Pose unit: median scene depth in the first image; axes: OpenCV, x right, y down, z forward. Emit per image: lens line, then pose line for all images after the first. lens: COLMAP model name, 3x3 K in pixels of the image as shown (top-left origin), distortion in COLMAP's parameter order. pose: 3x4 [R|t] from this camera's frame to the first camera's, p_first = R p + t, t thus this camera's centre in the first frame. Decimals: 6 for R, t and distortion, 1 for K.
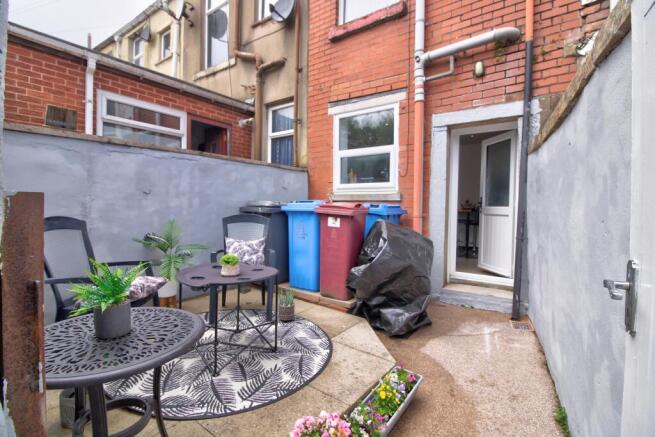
lens RADIAL K [[304.6, 0, 328.0], [0, 304.6, 211.6], [0, 0, 1]] dist [-0.000264, -0.011972]
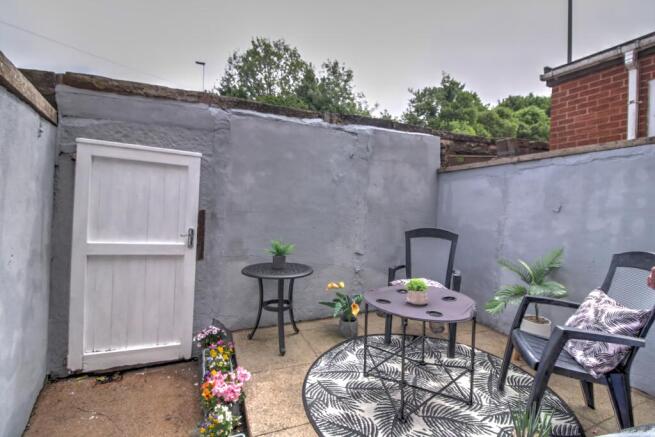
lens RADIAL K [[304.6, 0, 328.0], [0, 304.6, 211.6], [0, 0, 1]] dist [-0.000264, -0.011972]
pose [[-0.512267, -0.016873, -0.858660, 0.448082], [-0.056026, 0.998334, 0.013807, -0.040535], [0.856997, 0.055180, -0.512359, 0.967540]]
